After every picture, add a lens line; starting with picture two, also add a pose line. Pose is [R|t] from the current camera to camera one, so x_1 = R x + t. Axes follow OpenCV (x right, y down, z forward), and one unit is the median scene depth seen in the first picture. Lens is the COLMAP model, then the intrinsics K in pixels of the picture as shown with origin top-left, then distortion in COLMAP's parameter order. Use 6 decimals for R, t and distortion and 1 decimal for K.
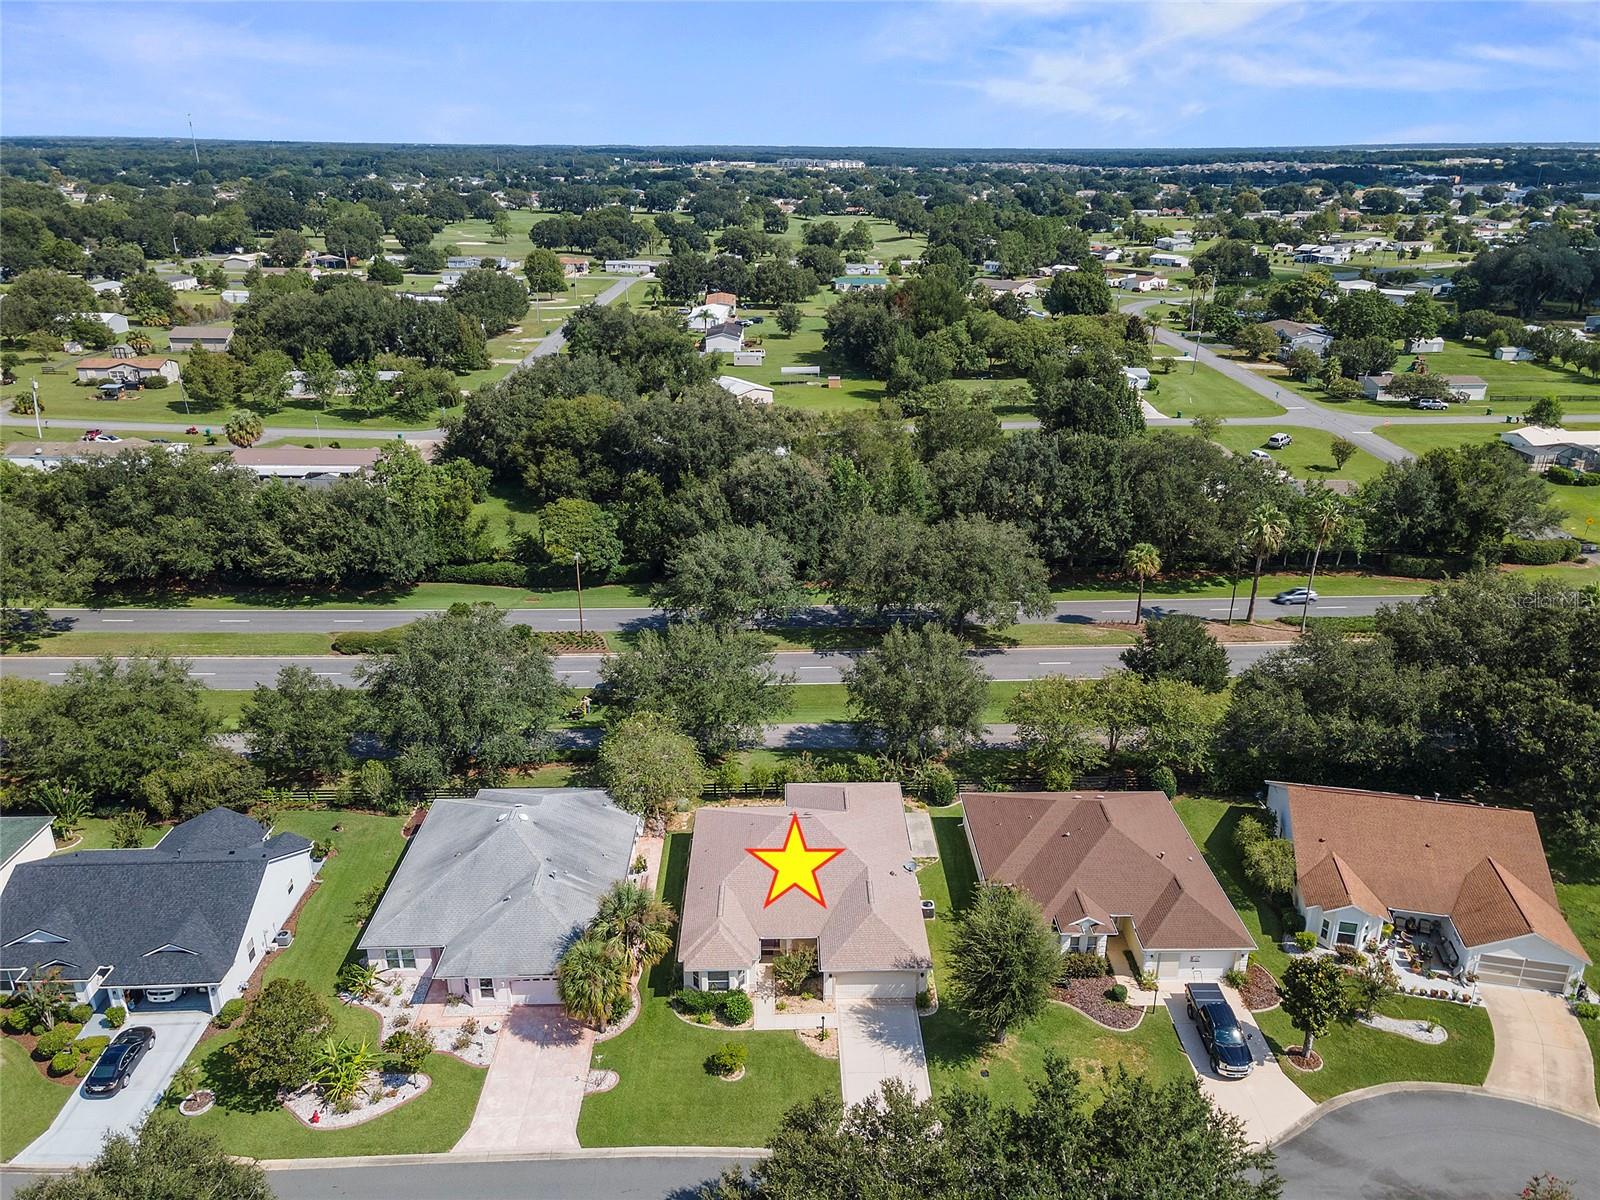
lens RADIAL K [[1161.2, 0, 802.6], [0, 1161.2, 603.4], [0, 0, 1]] dist [0.049984, 0.004742]
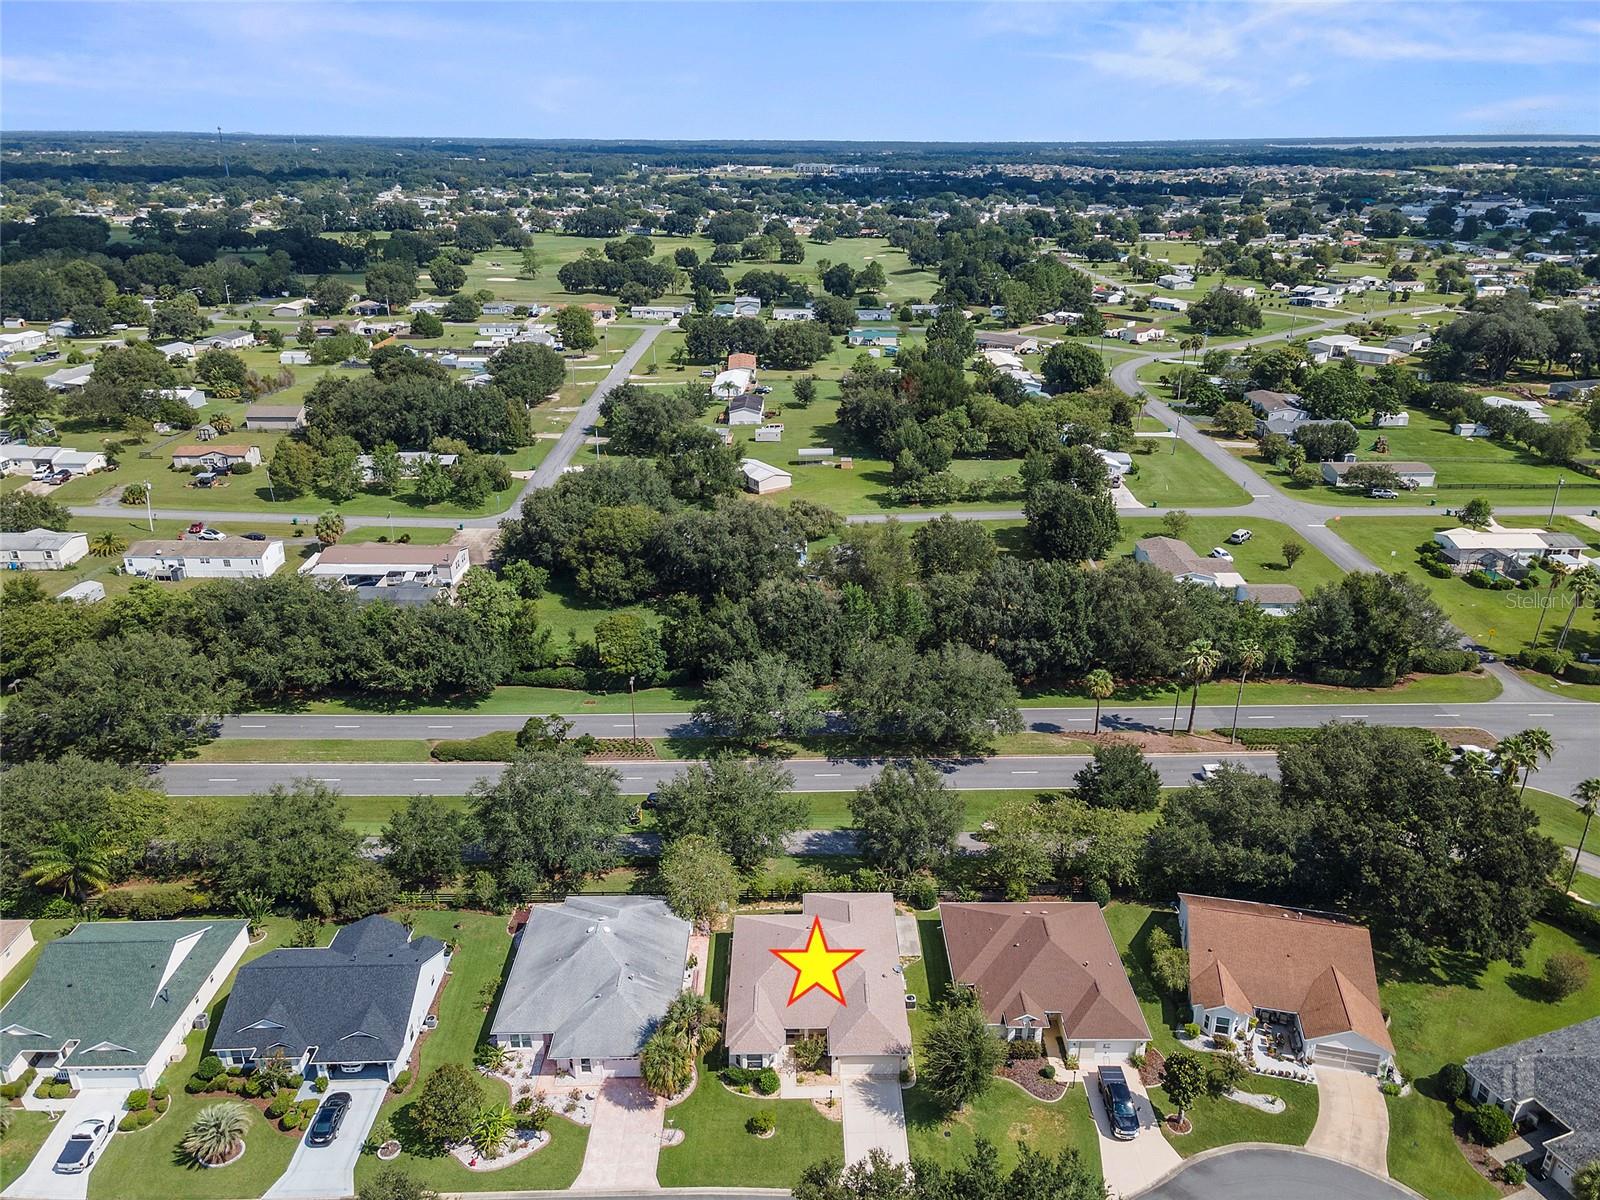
lens RADIAL K [[1161.2, 0, 802.6], [0, 1161.2, 603.4], [0, 0, 1]] dist [0.049984, 0.004742]
pose [[0.999915, 0.002469, -0.012785, -0.000006], [-0.002386, 0.999976, 0.006494, -0.117859], [0.012800, -0.006463, 0.999897, -0.193918]]
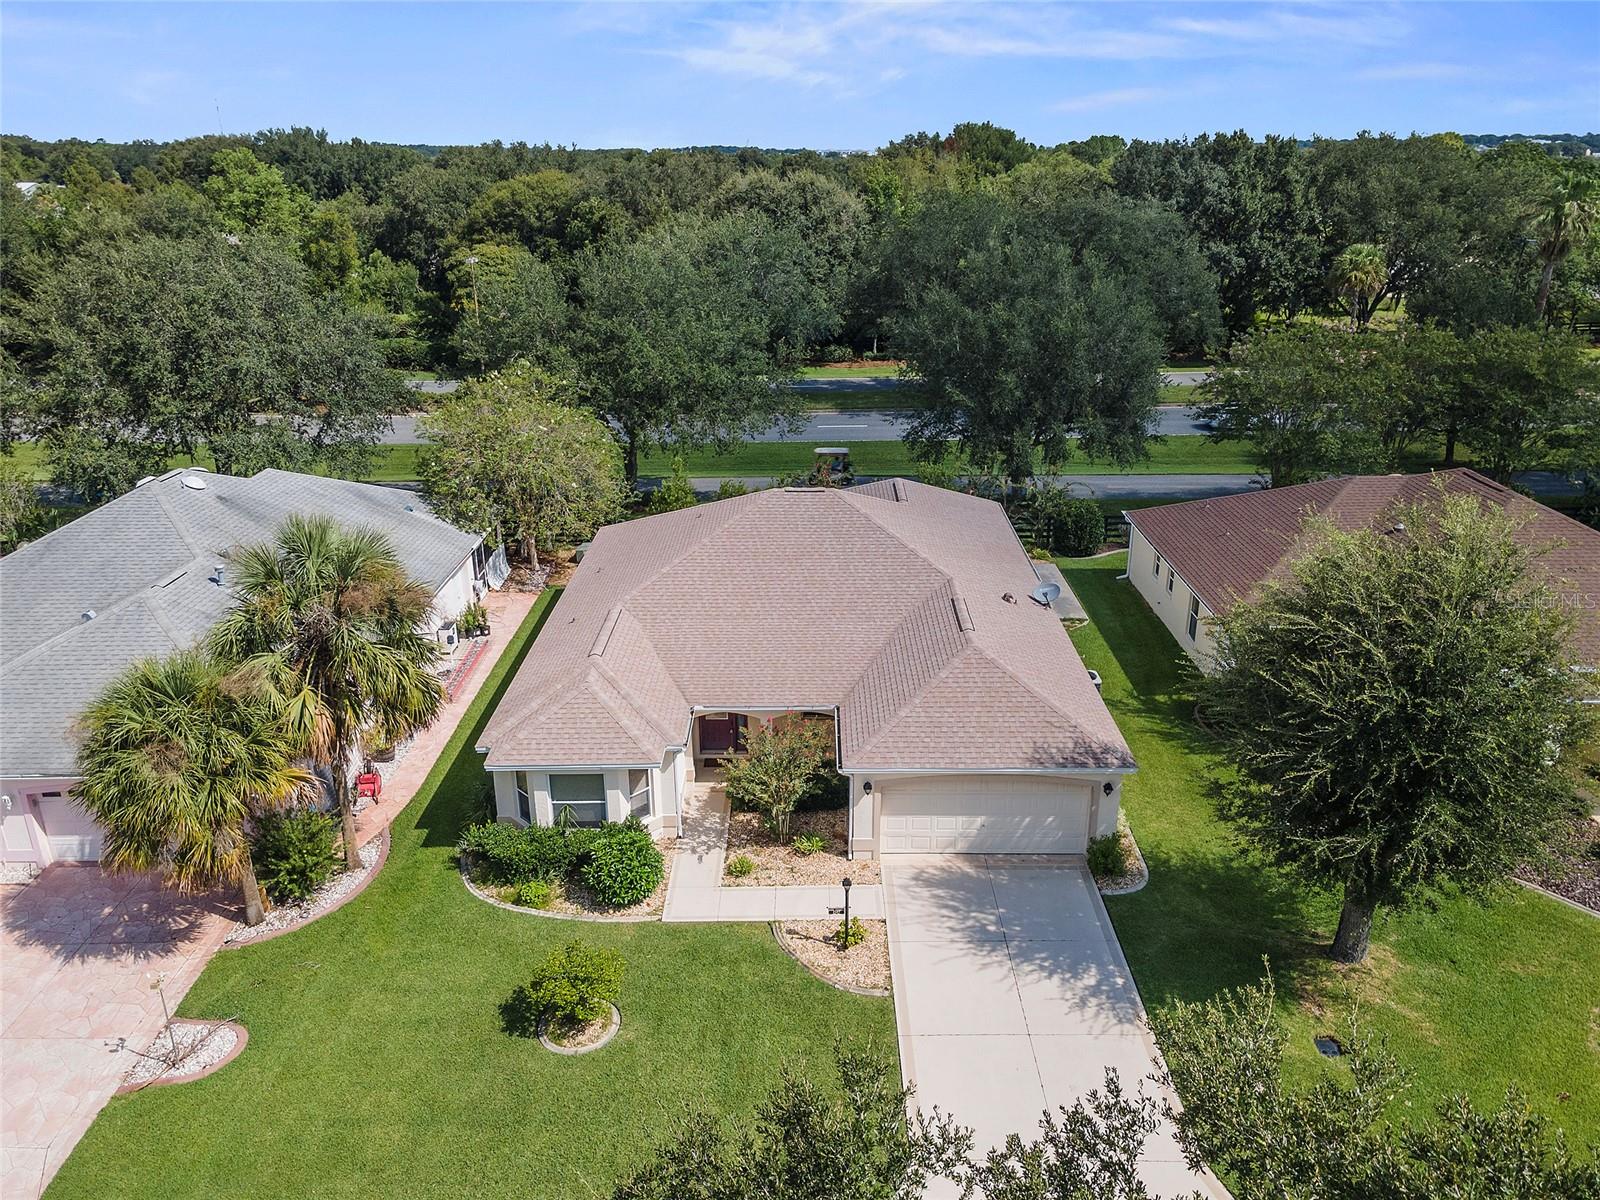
lens RADIAL K [[1157.9, 0, 805.0], [0, 1157.9, 596.3], [0, 0, 1]] dist [0.050817, 0.004912]
pose [[0.999648, 0.003766, -0.026260, 0.007032], [-0.004125, 0.999899, -0.013617, 0.139388], [0.026206, 0.013721, 0.999562, 0.329629]]
